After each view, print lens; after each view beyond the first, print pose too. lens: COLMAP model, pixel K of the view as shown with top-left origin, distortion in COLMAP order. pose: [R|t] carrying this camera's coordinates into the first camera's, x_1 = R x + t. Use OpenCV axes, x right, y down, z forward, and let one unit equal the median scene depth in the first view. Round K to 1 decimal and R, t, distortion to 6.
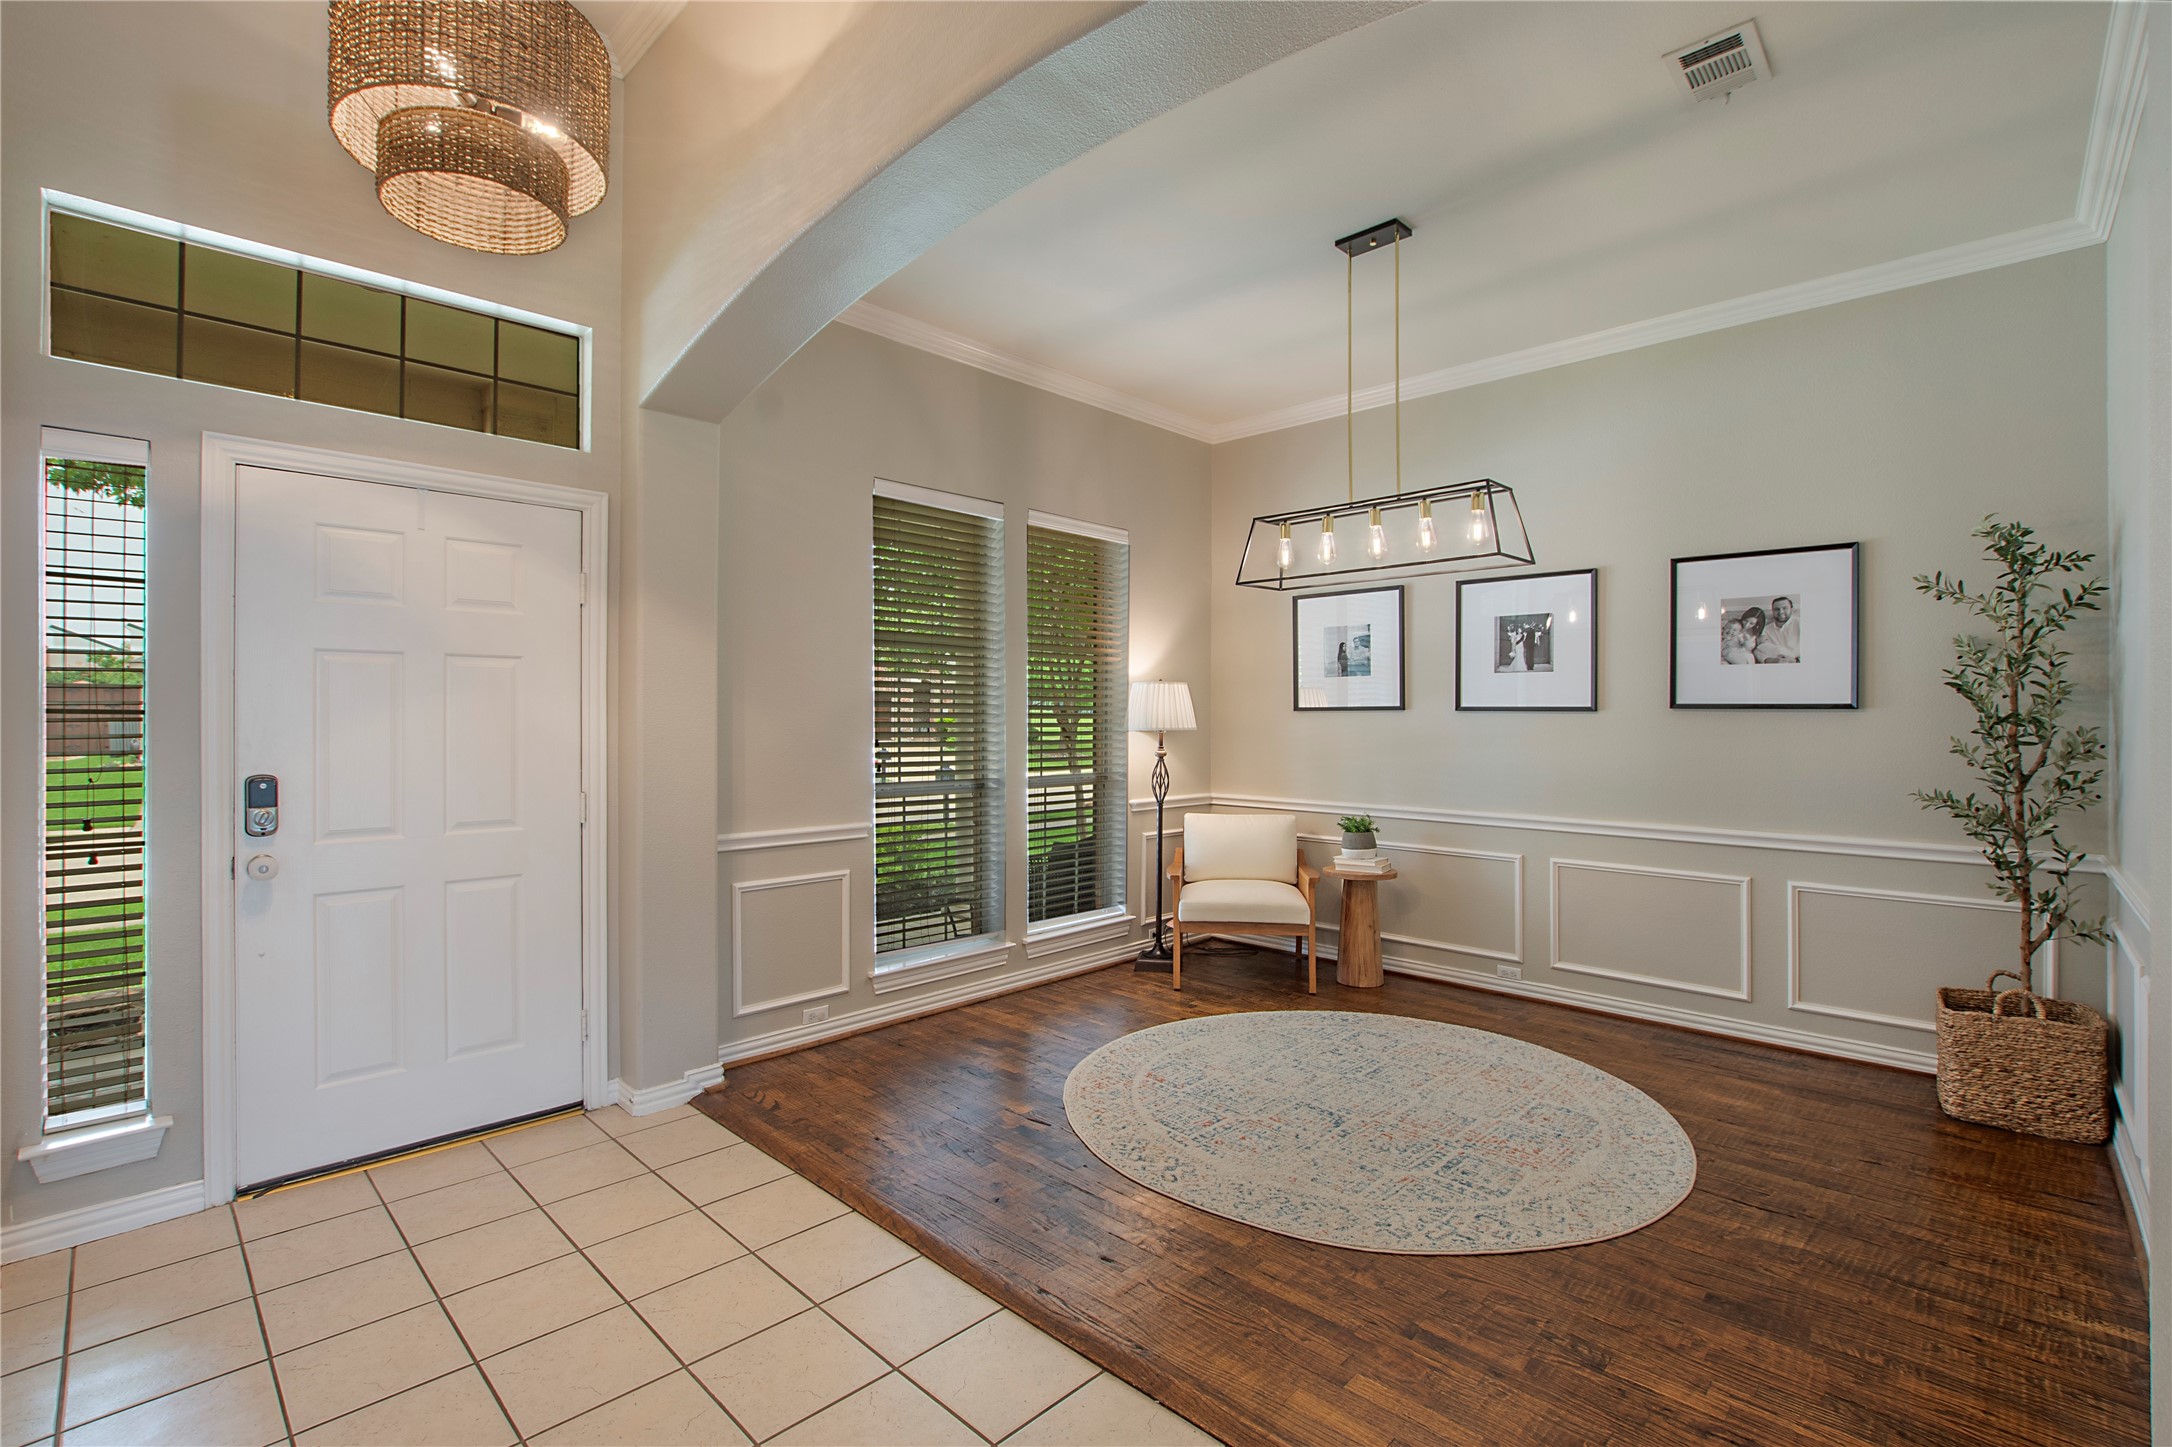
lens RADIAL K [[990.9, 0, 1108.3], [0, 990.9, 716.5], [0, 0, 1]] dist [-0.024870, 0.000575]
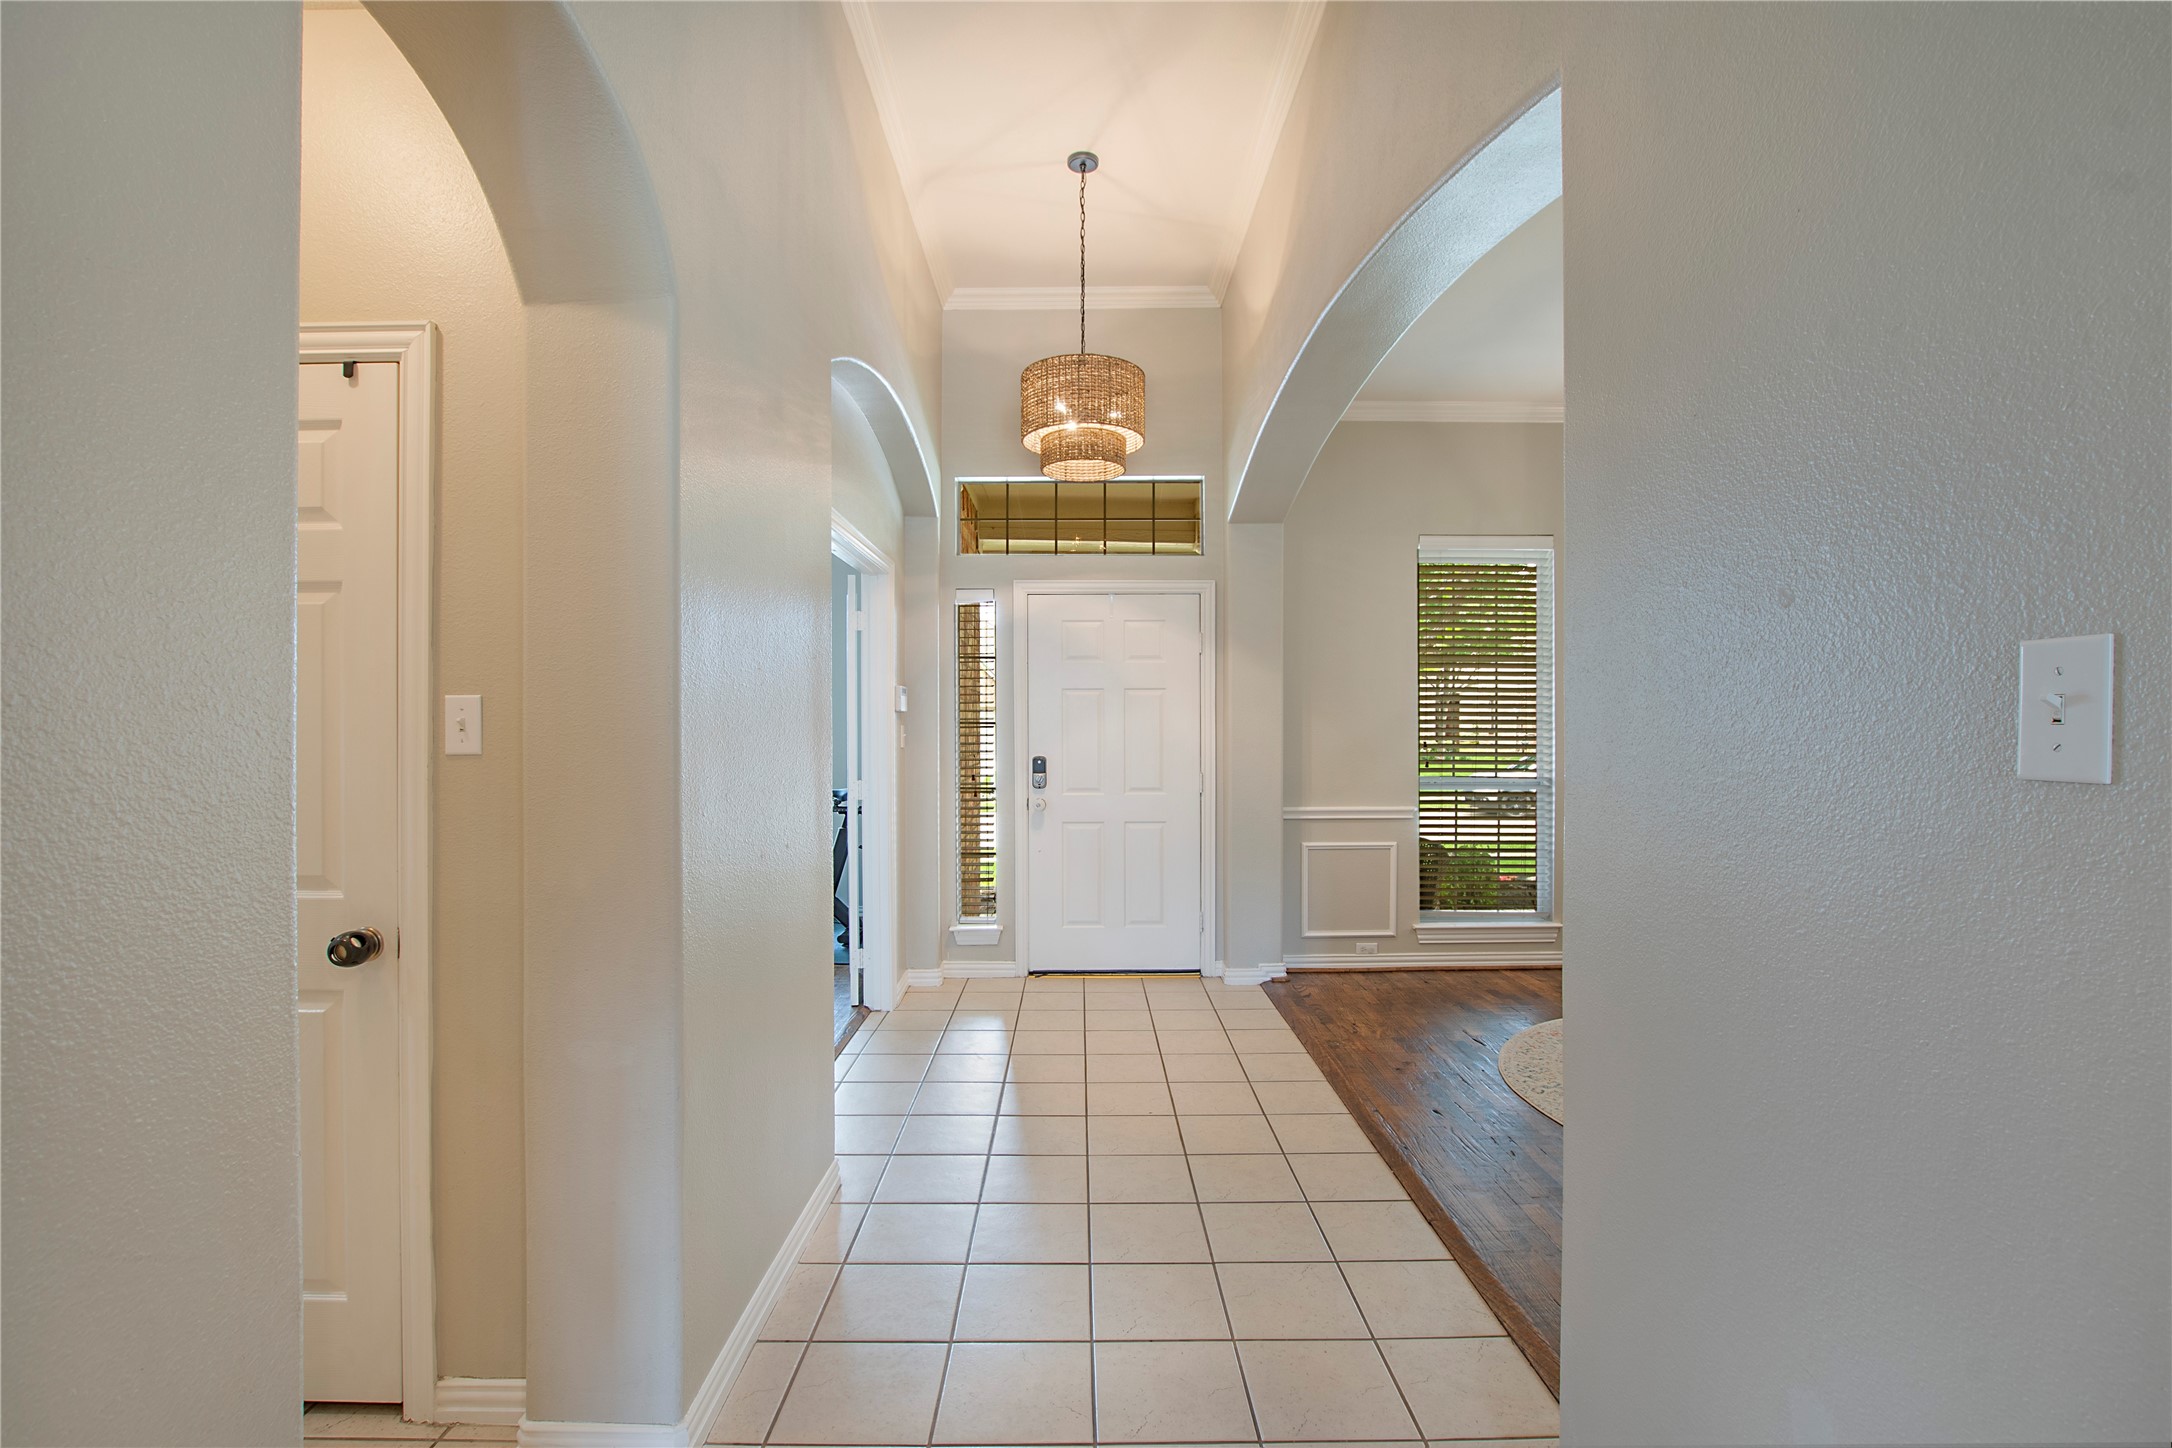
lens RADIAL K [[991.2, 0, 1078.1], [0, 991.2, 720.7], [0, 0, 1]] dist [-0.022532, -0.000131]
pose [[0.691757, -0.011290, -0.722042, 0.457359], [0.007326, 0.999936, -0.008616, 0.005721], [0.722093, 0.000670, 0.691796, -0.227691]]
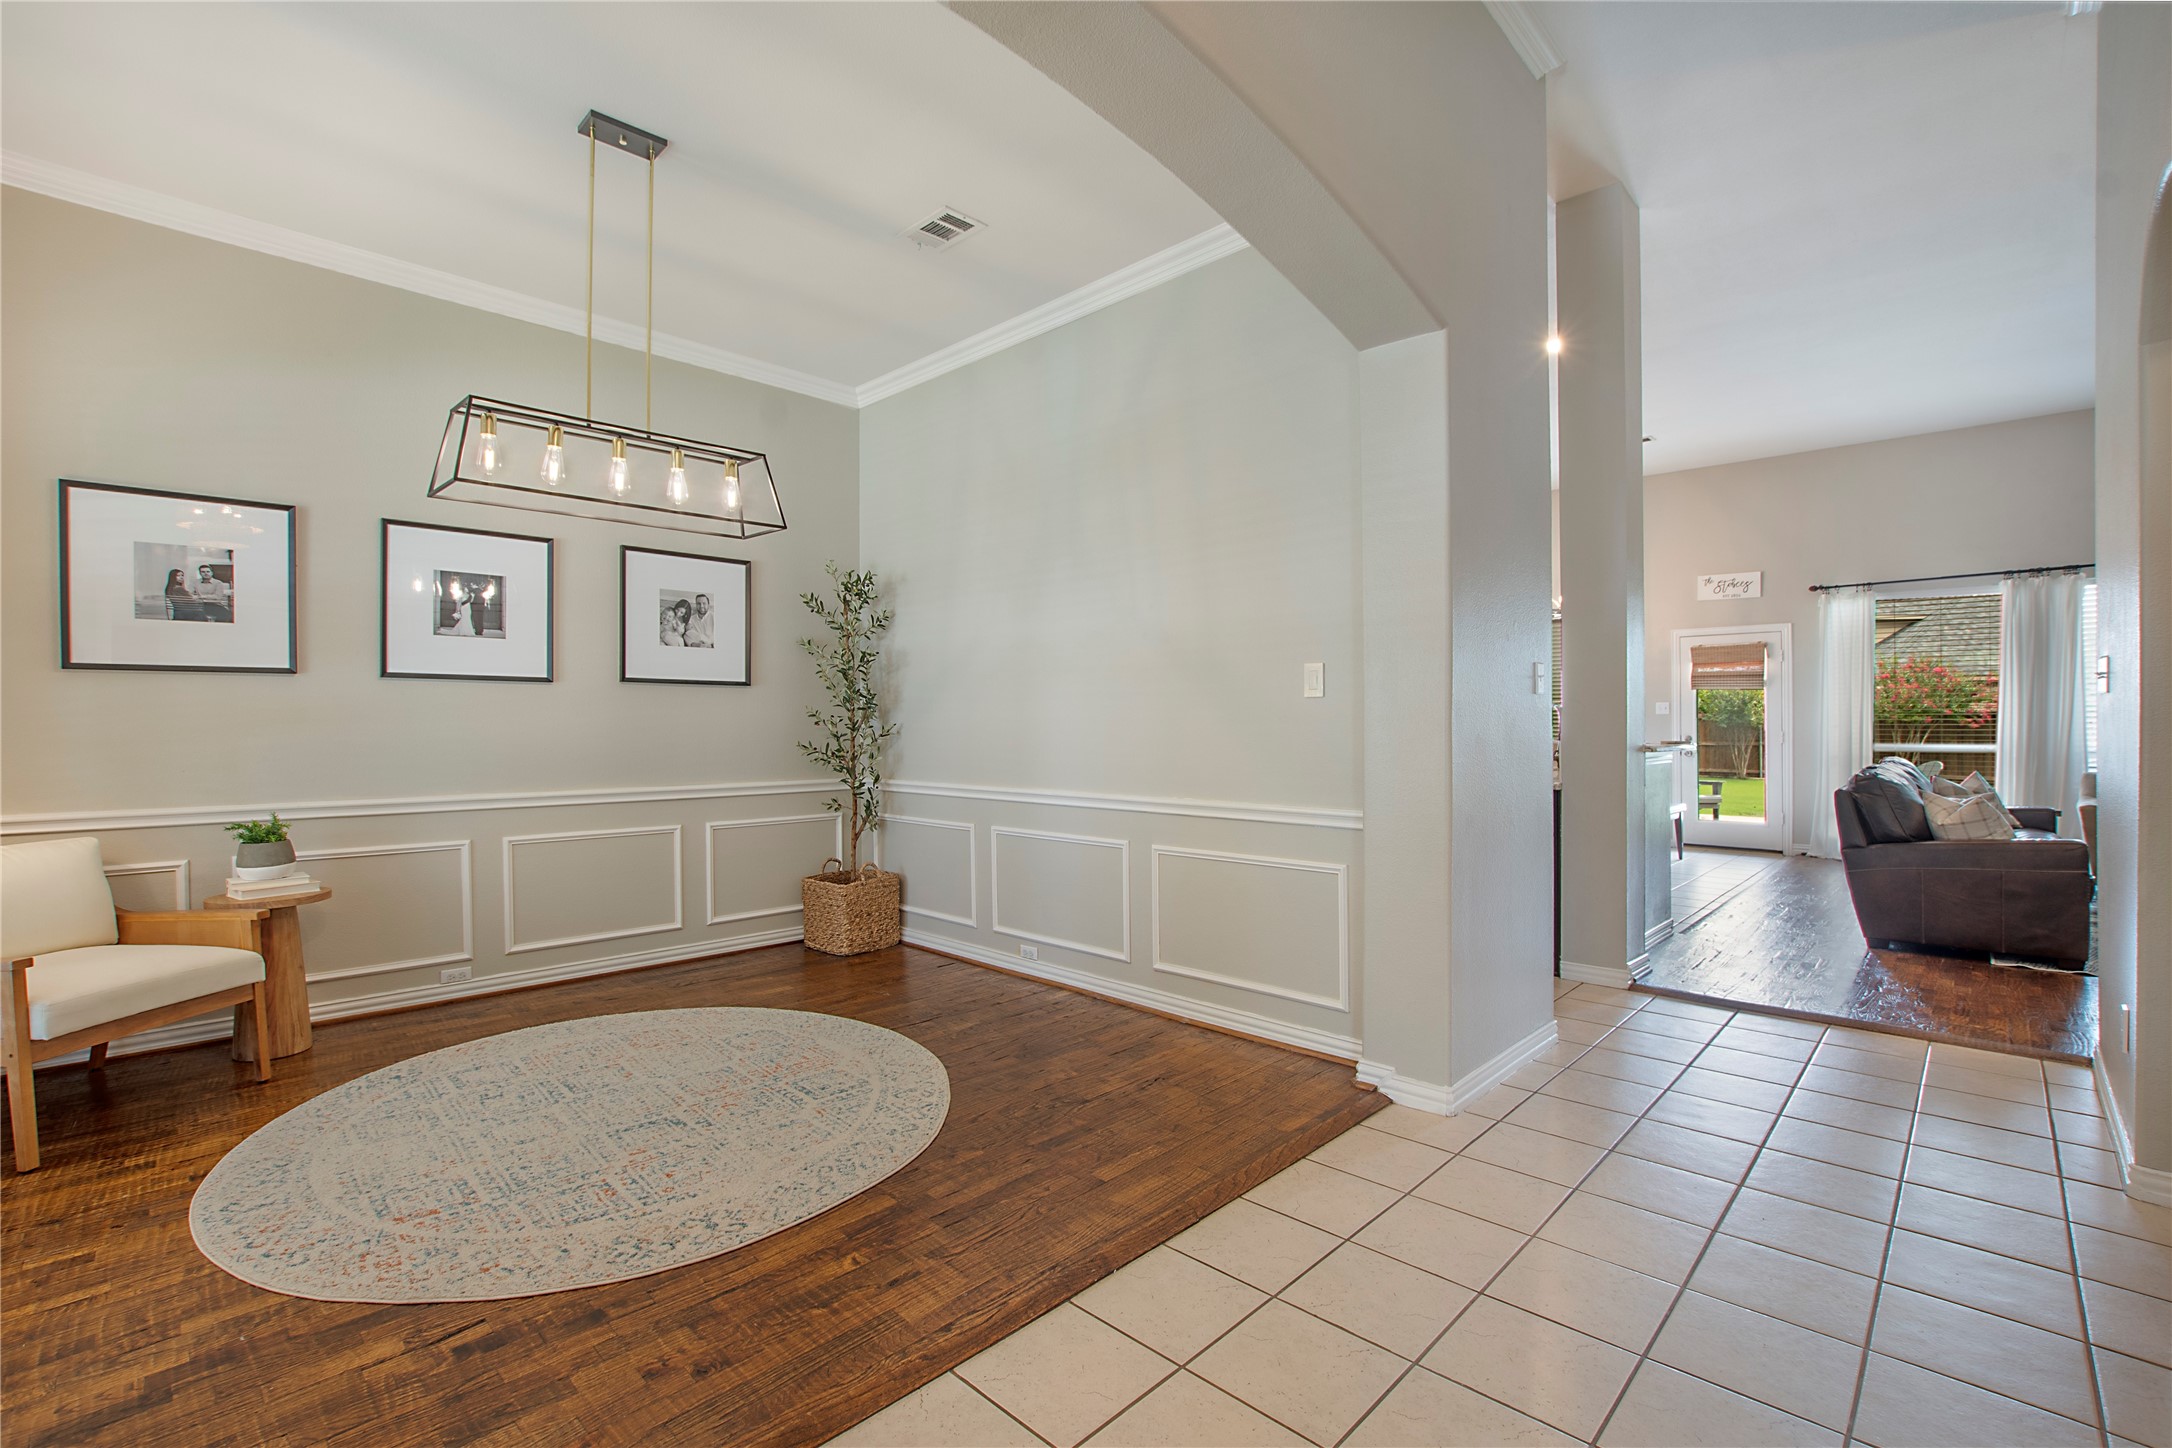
lens RADIAL K [[979.9, 0, 1039.5], [0, 979.9, 730.2], [0, 0, 1]] dist [-0.022847, 0.000204]
pose [[0.030378, -0.008479, 0.999503, -0.587786], [0.002850, 0.999961, 0.008397, 0.044632], [-0.999534, 0.002593, 0.030401, 0.590572]]
